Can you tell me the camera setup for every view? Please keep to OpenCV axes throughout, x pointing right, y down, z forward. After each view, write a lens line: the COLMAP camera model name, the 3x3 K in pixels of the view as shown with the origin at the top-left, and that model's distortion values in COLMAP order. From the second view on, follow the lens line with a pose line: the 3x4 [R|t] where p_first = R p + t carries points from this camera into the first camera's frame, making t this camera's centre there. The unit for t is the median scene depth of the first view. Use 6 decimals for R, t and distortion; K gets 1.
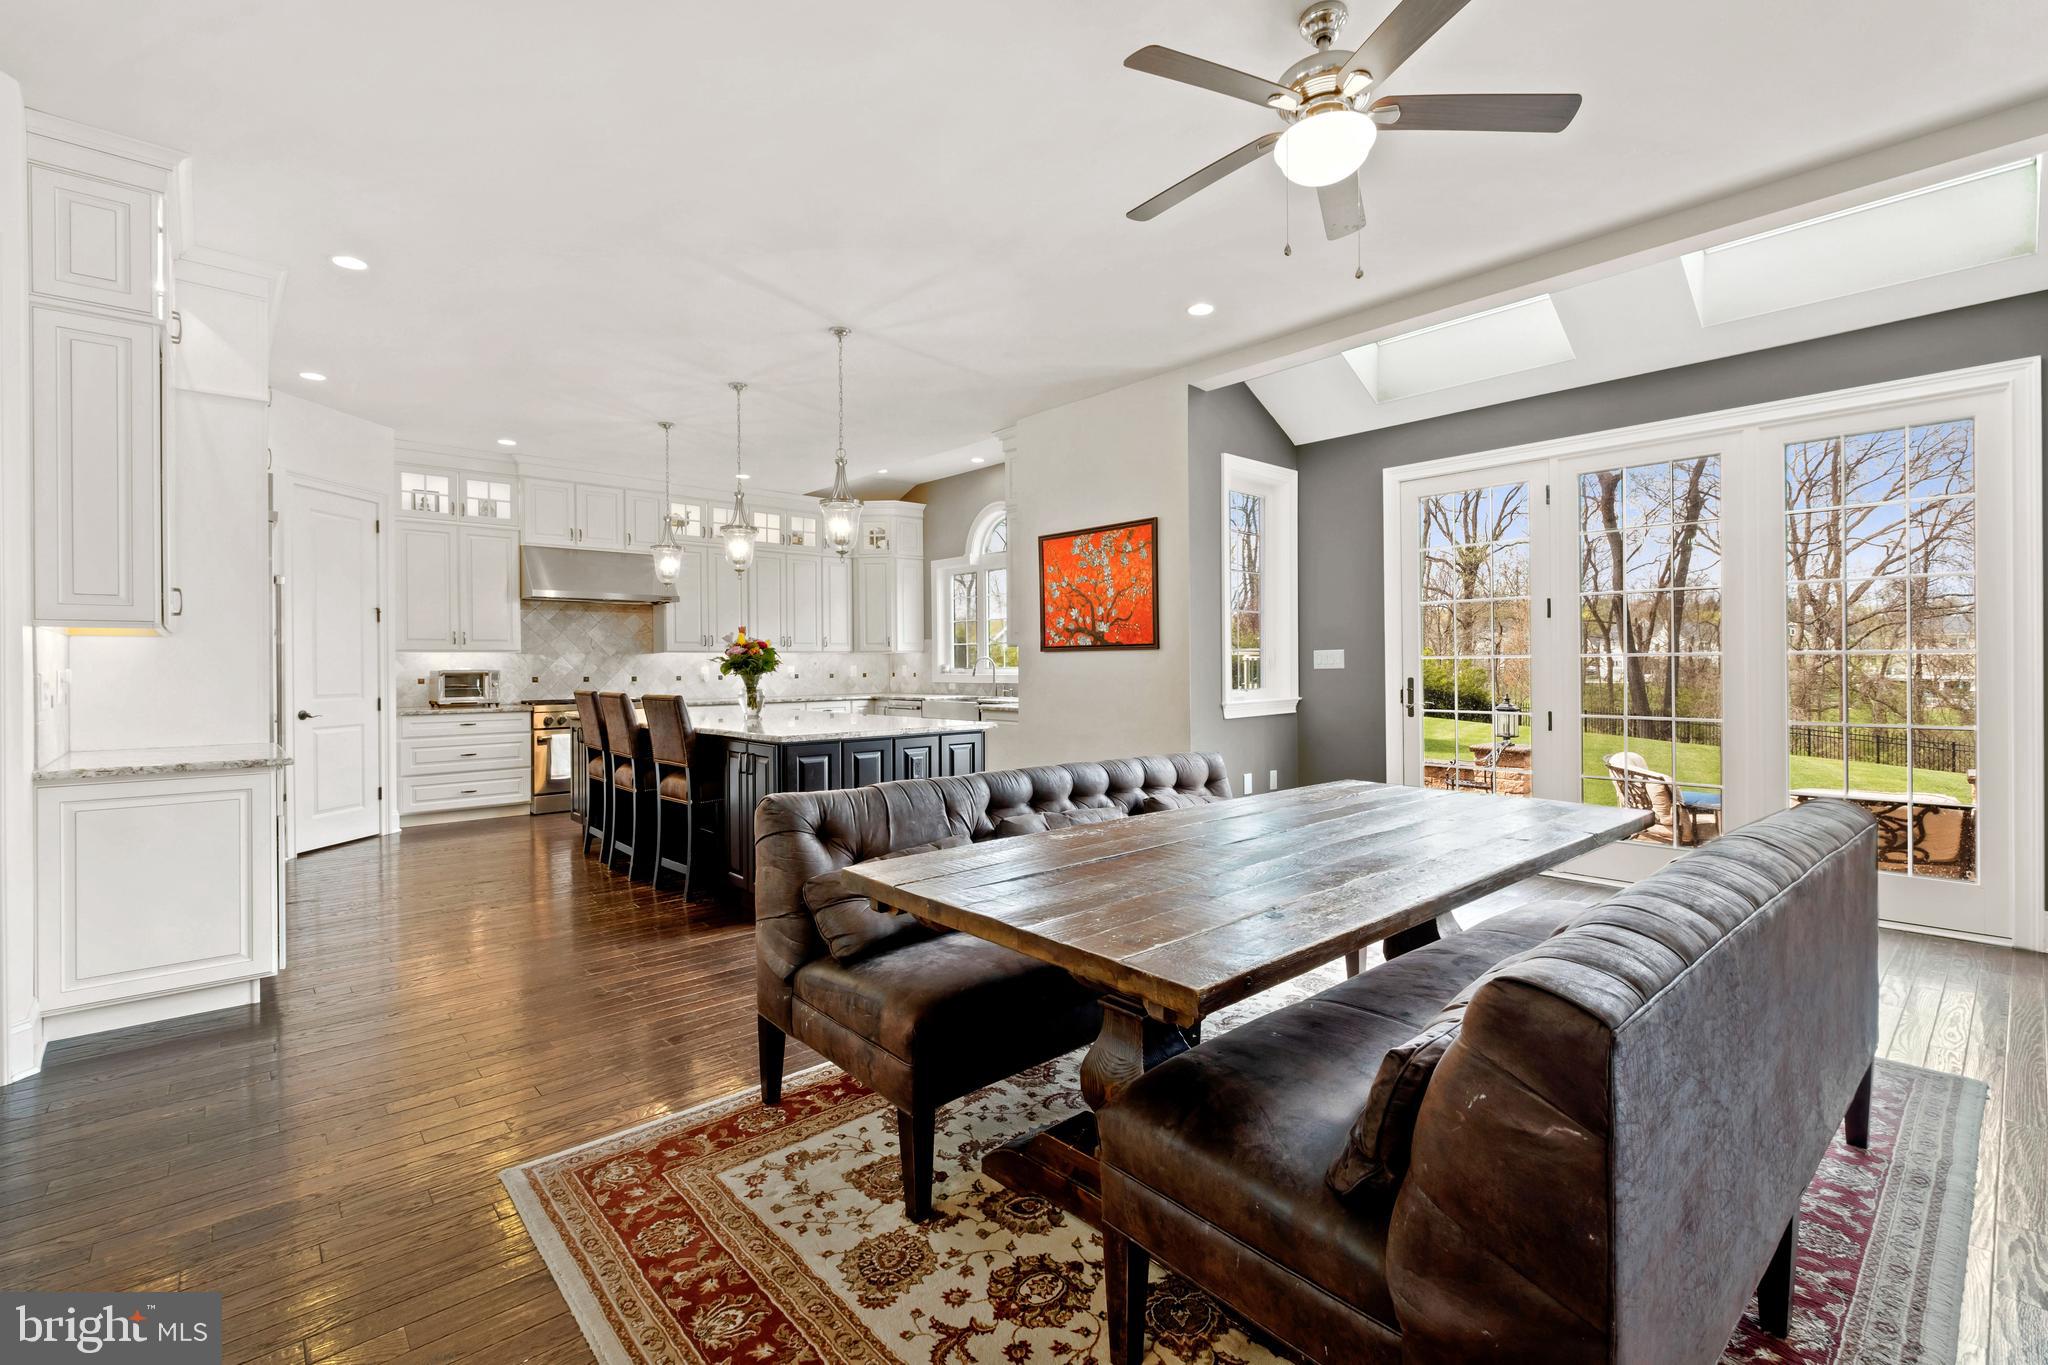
lens RADIAL K [[898.6, 0, 1030.5], [0, 898.6, 670.5], [0, 0, 1]] dist [0.000685, -0.002436]
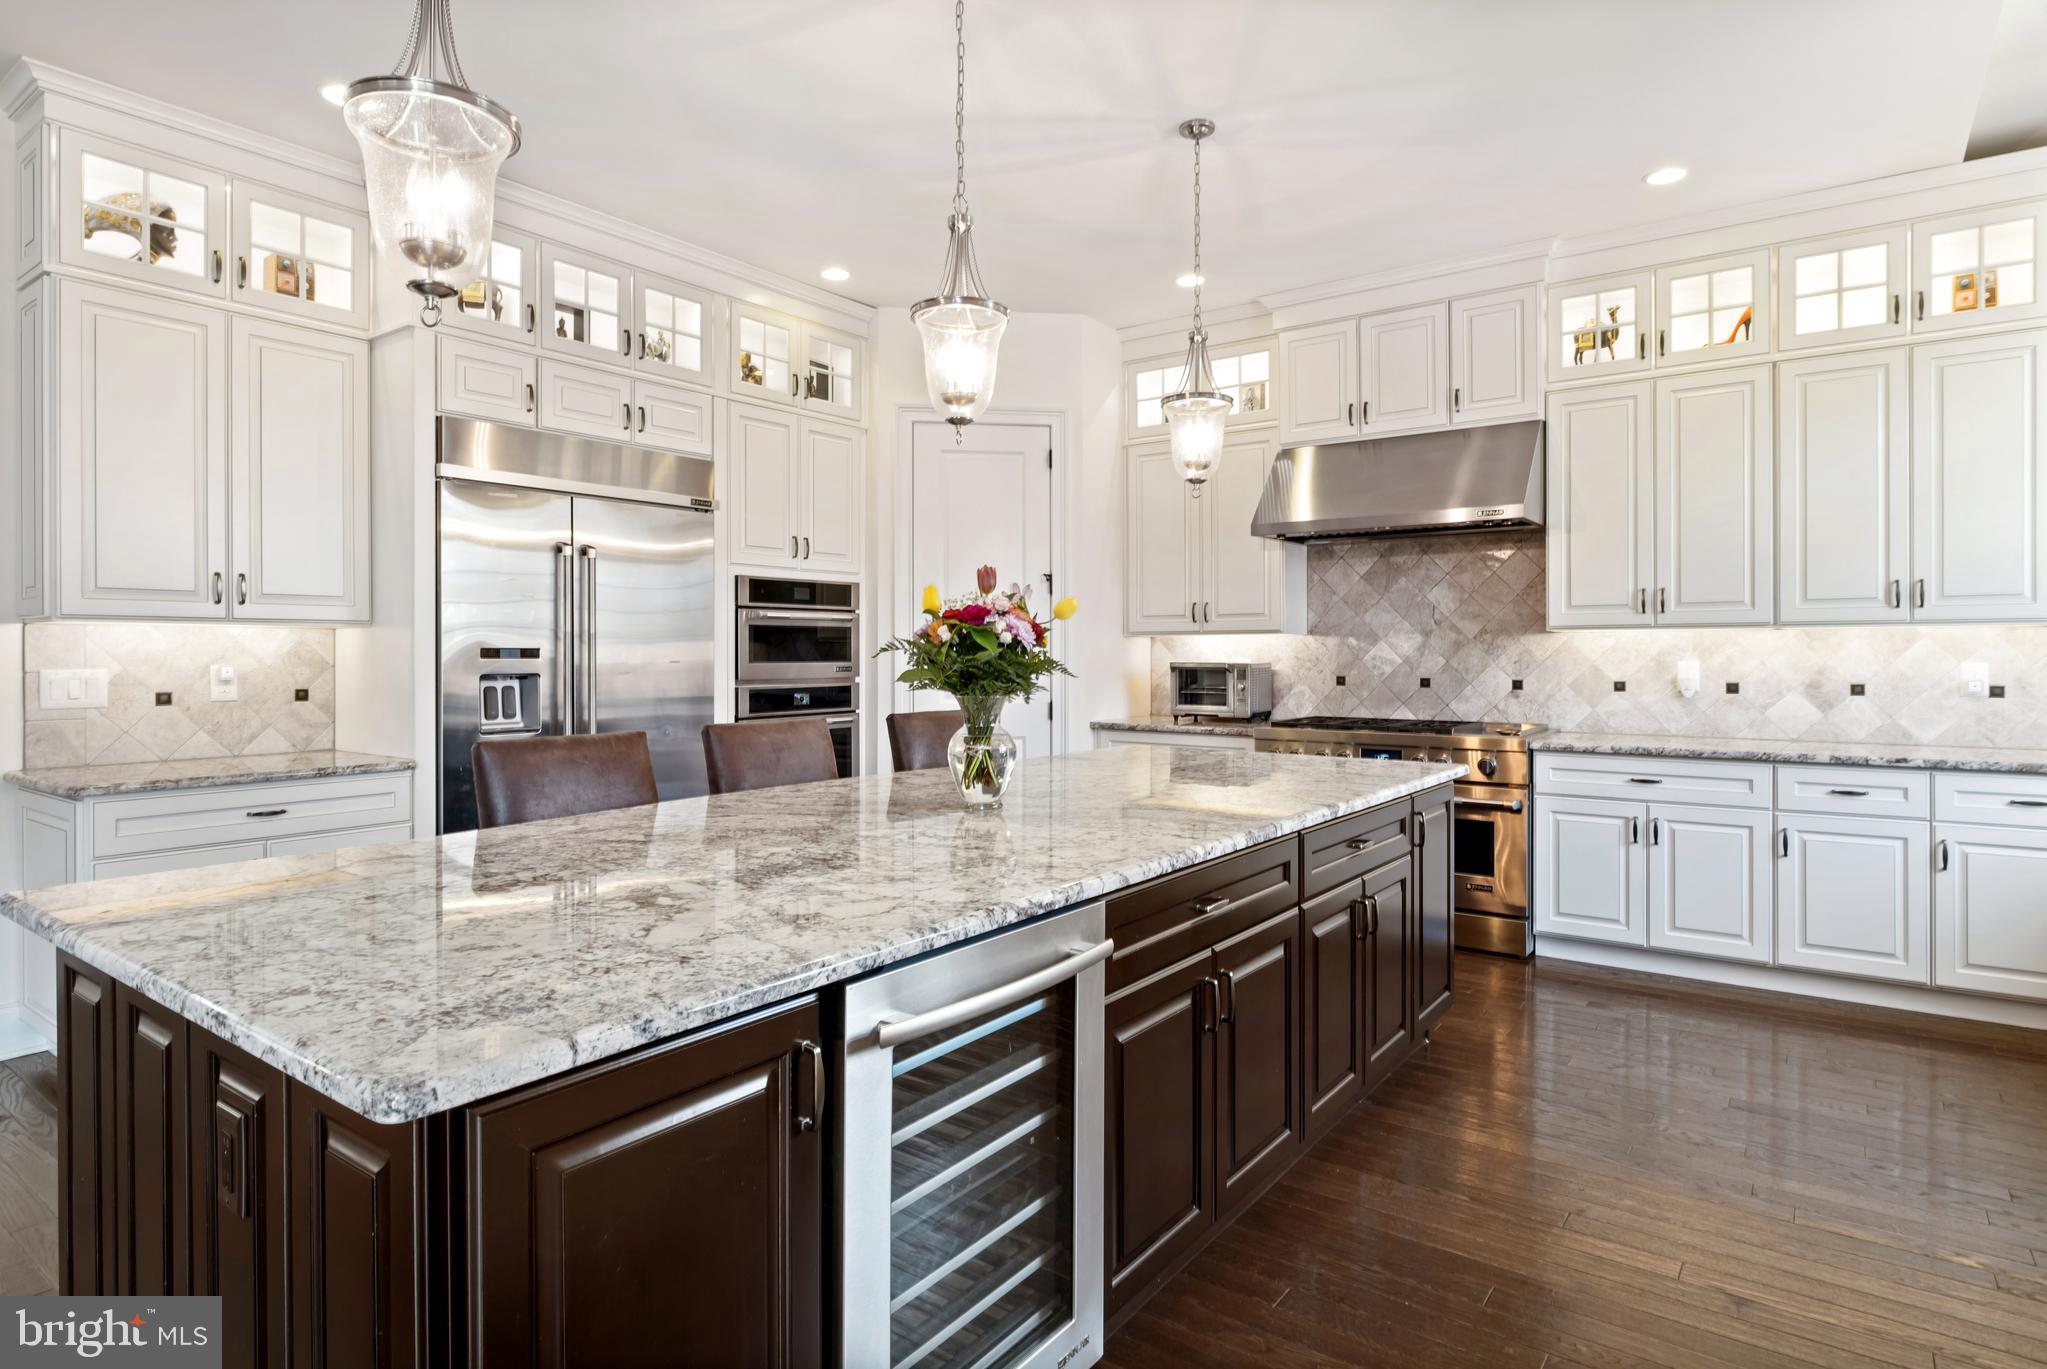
lens RADIAL K [[1117.6, 0, 1025.9], [0, 1117.6, 652.0], [0, 0, 1]] dist [-0.000851, -0.001331]
pose [[0.200935, 0.007237, -0.979578, 0.140440], [-0.005480, 0.999965, 0.006263, -0.015193], [0.979589, 0.004110, 0.200967, 0.876554]]
